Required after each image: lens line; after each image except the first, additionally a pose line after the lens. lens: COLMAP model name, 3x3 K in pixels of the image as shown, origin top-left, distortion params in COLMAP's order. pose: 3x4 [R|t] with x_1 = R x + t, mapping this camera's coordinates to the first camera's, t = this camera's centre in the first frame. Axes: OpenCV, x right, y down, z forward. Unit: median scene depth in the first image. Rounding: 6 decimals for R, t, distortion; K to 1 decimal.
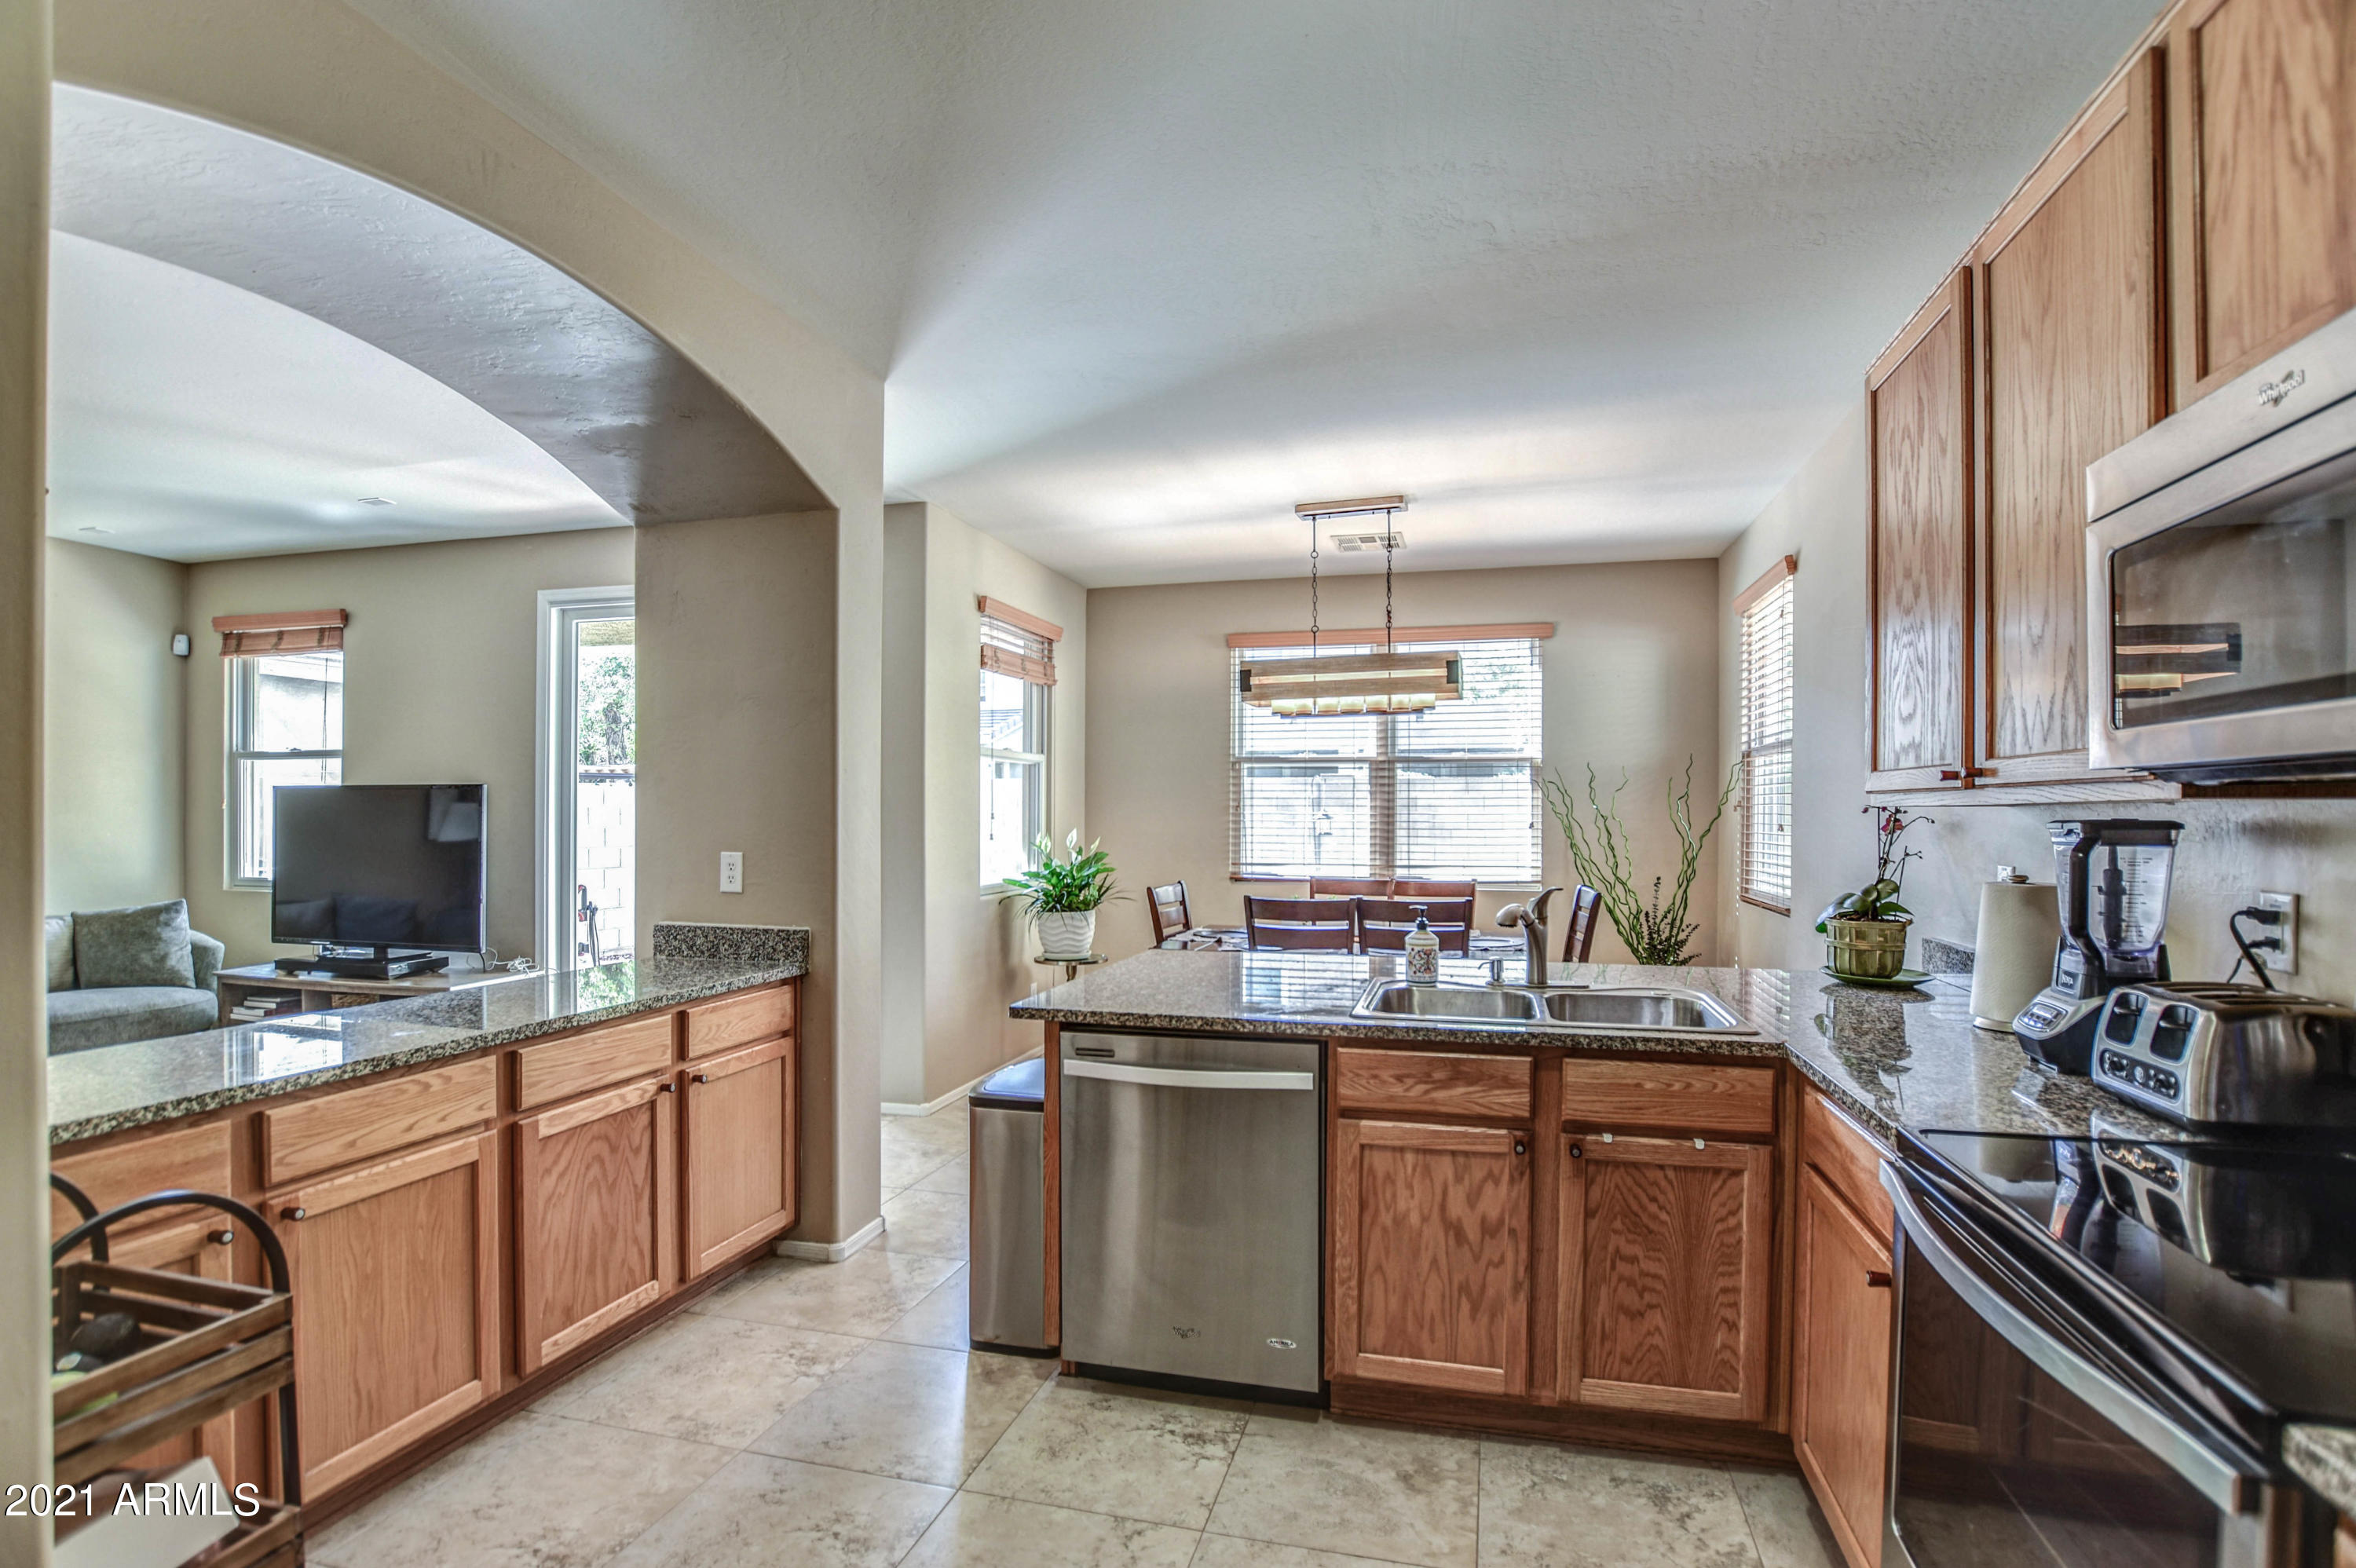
lens RADIAL K [[1082.4, 0, 1176.4], [0, 1082.4, 812.3], [0, 0, 1]] dist [-0.024853, 0.001467]
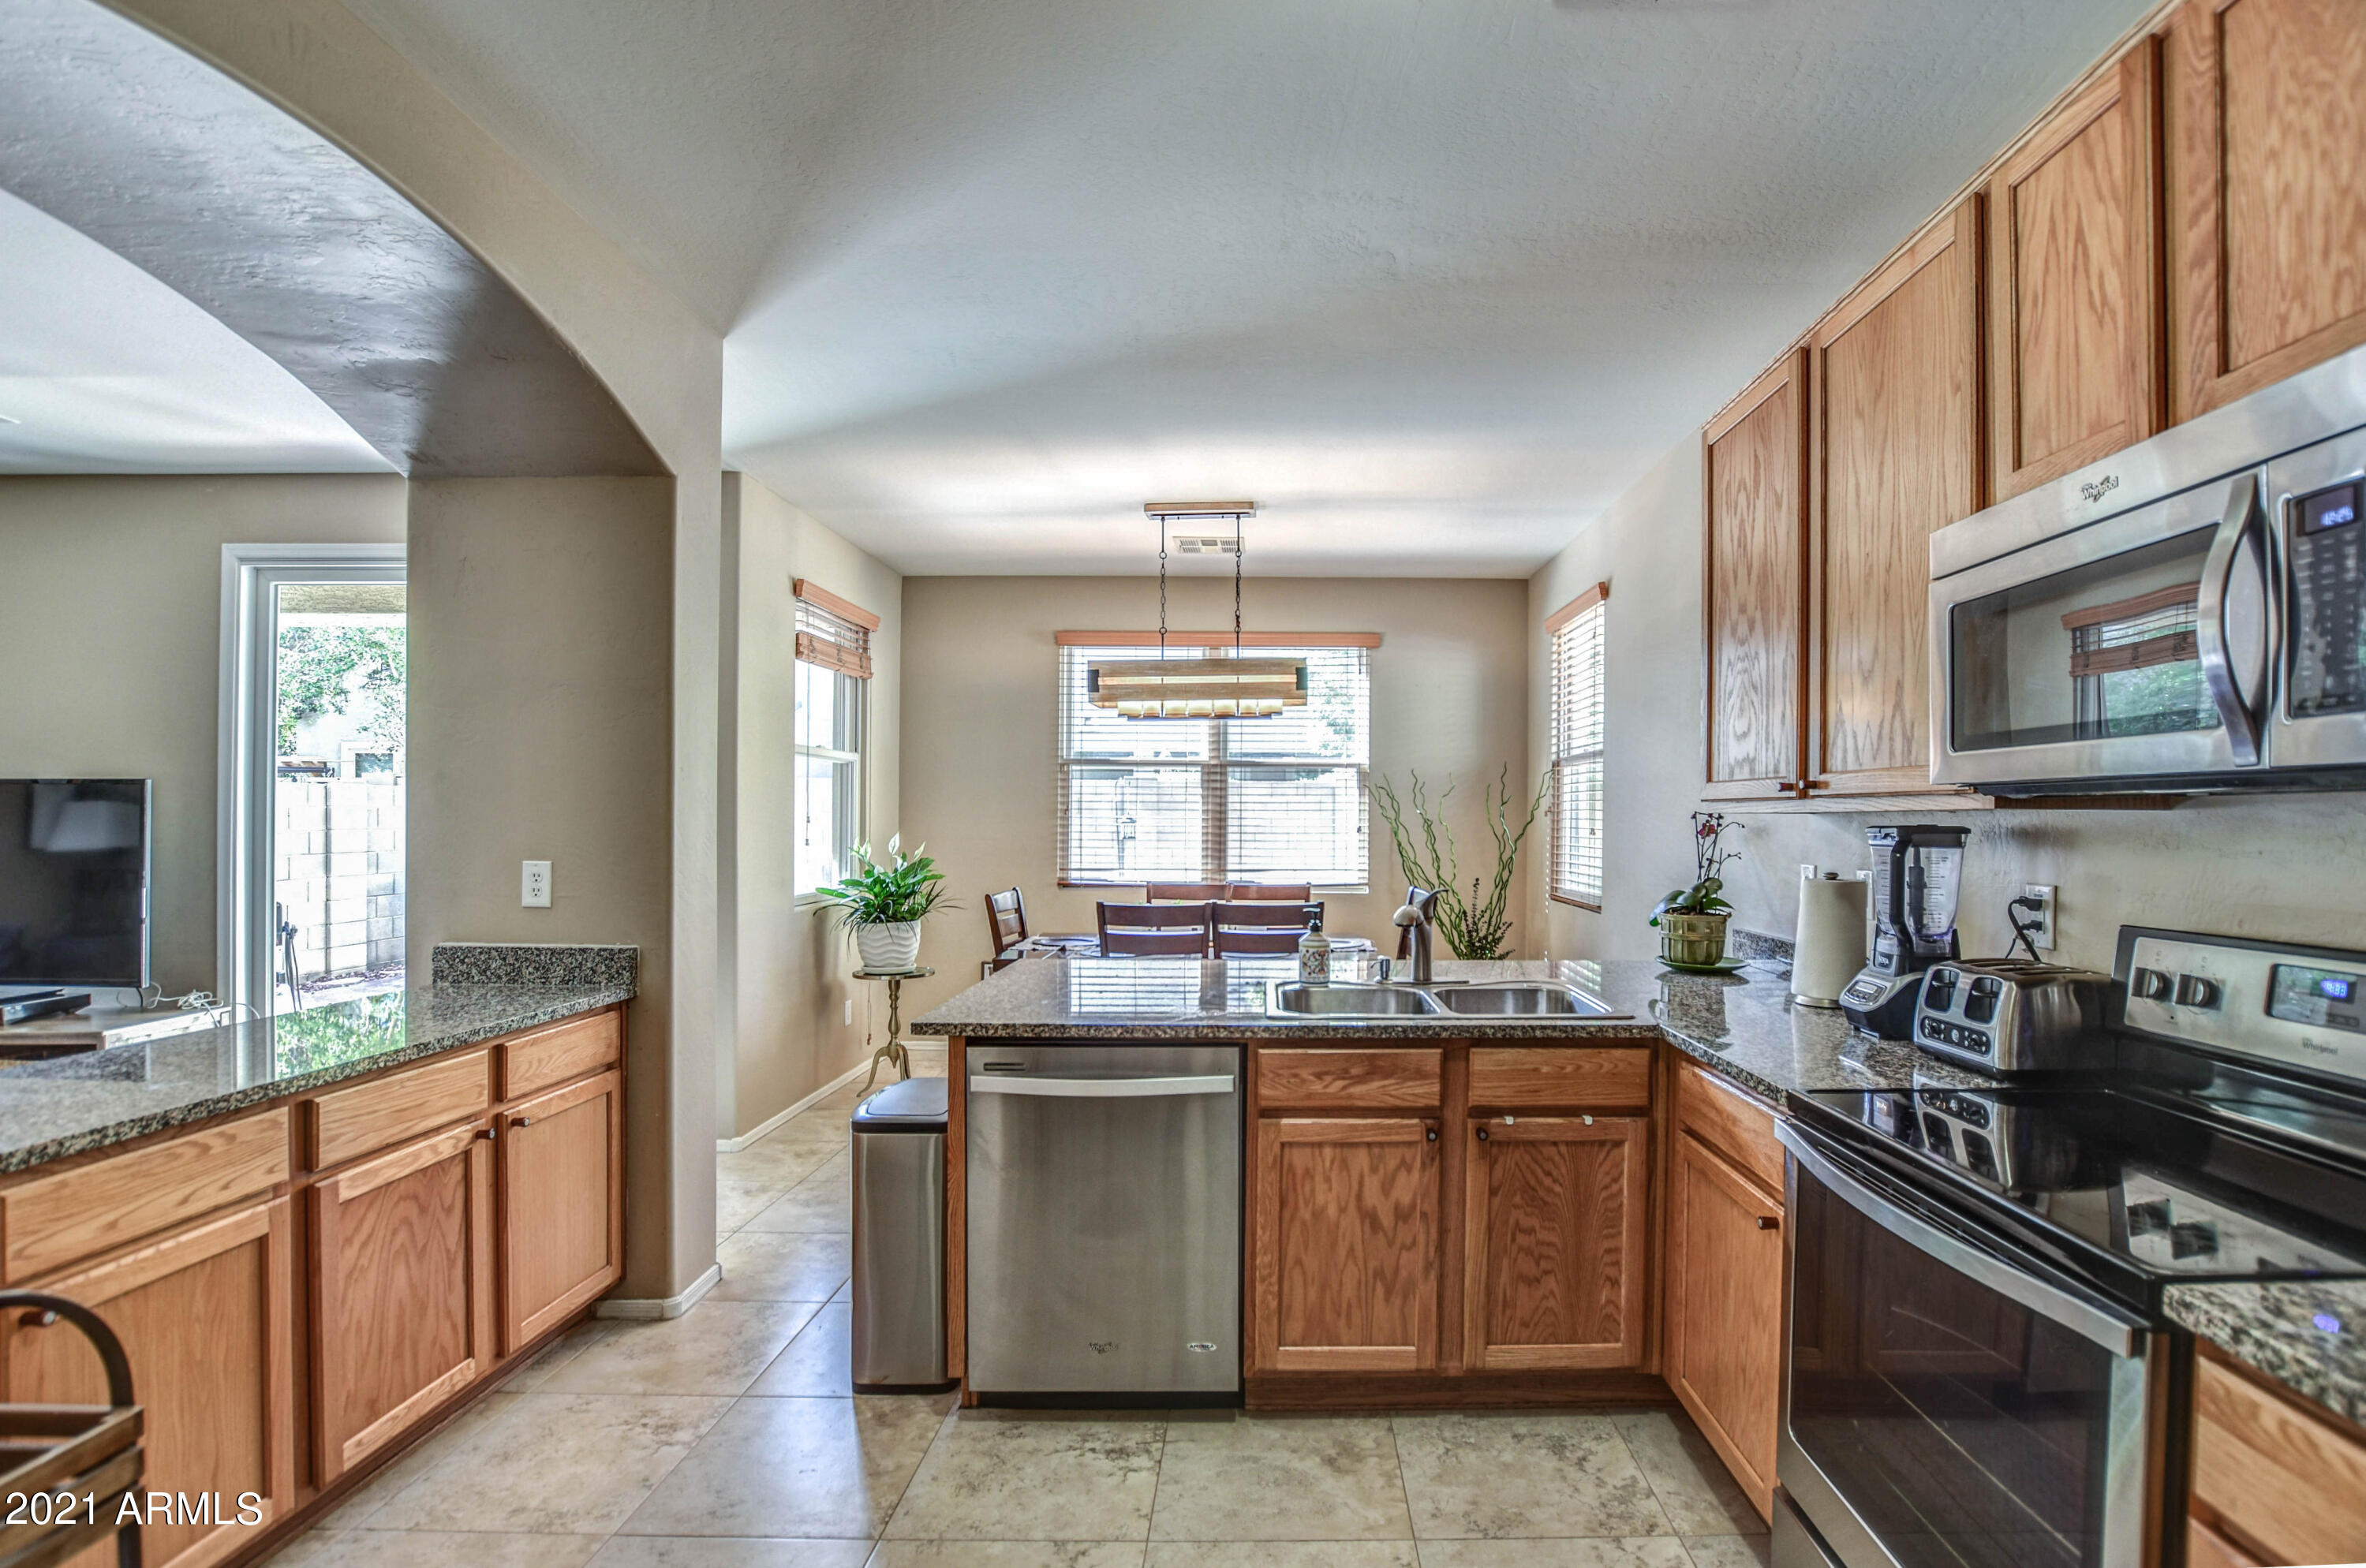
lens RADIAL K [[1120.4, 0, 1236.8], [0, 1120.4, 816.1], [0, 0, 1]] dist [-0.025860, 0.001550]
pose [[0.967890, 0.002504, 0.251363, -0.137057], [-0.002652, 0.999996, 0.000251, -0.001574], [-0.251361, -0.000909, 0.967893, -0.013384]]
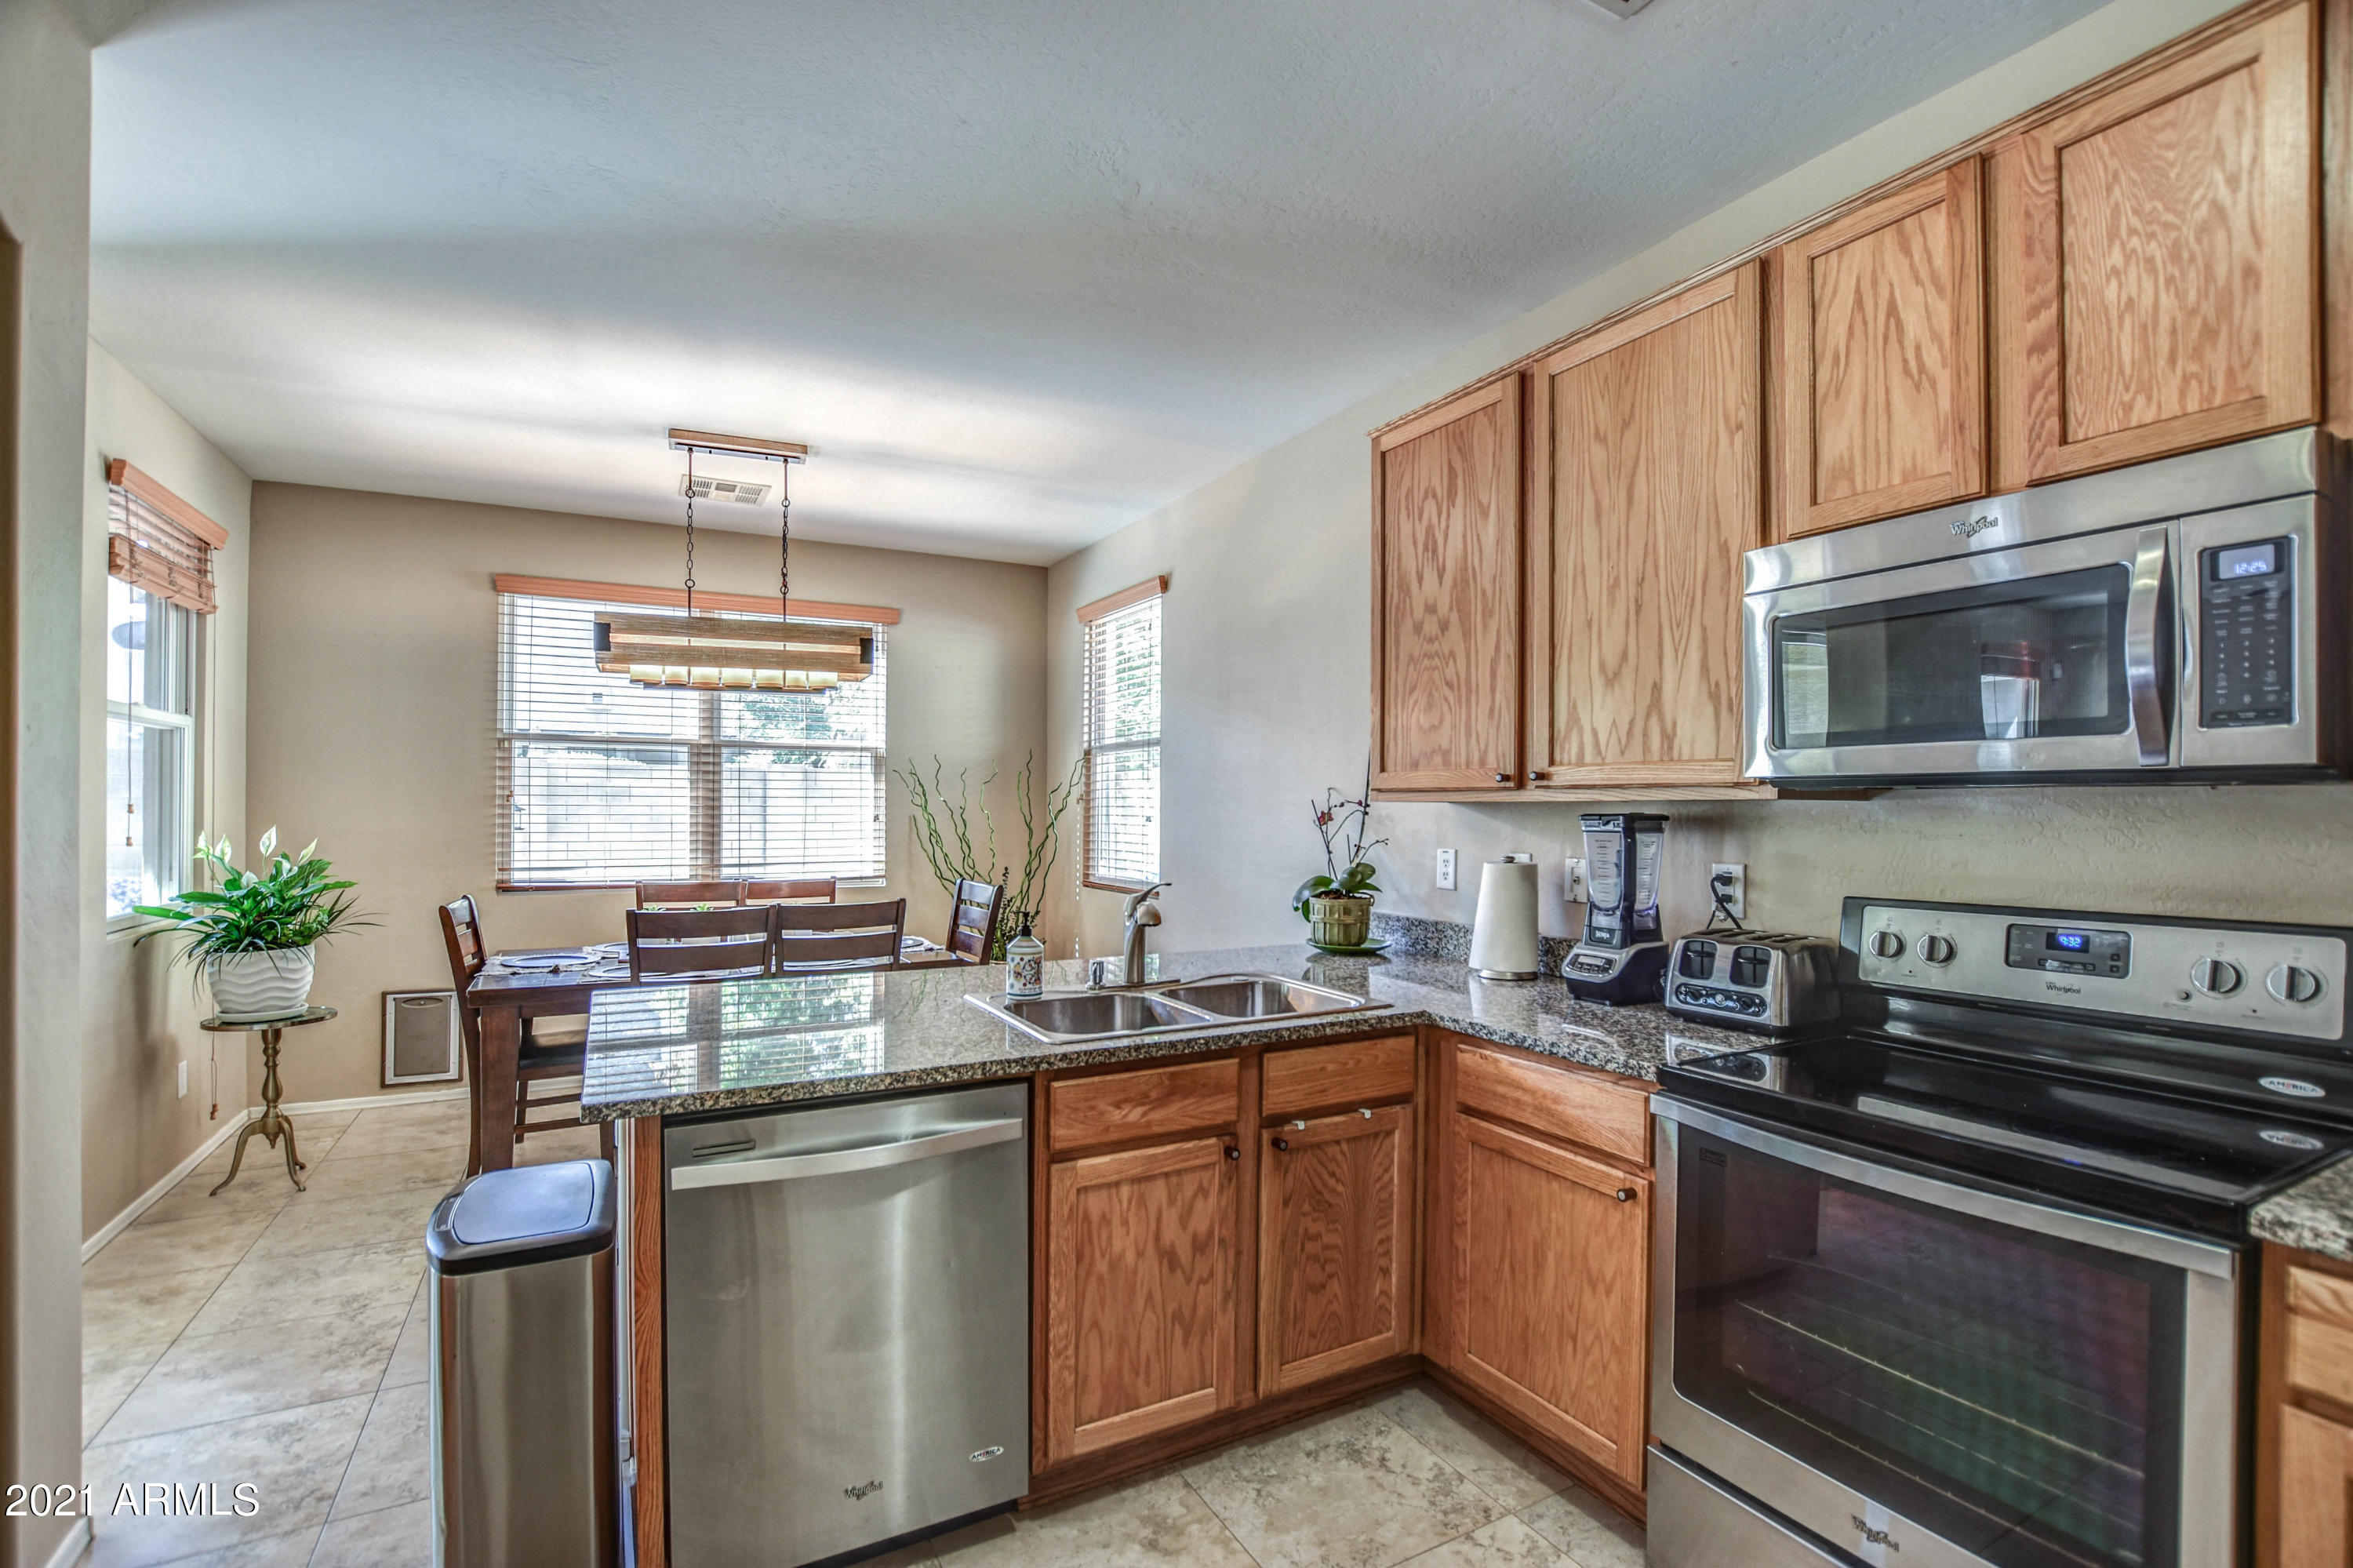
lens RADIAL K [[1083.8, 0, 1173.9], [0, 1083.8, 803.8], [0, 0, 1]] dist [-0.026392, -0.000578]
pose [[0.723303, 0.002741, 0.690526, -0.375909], [-0.003222, 0.999995, -0.000594, -0.002251], [-0.690524, -0.001795, 0.723308, 0.319072]]
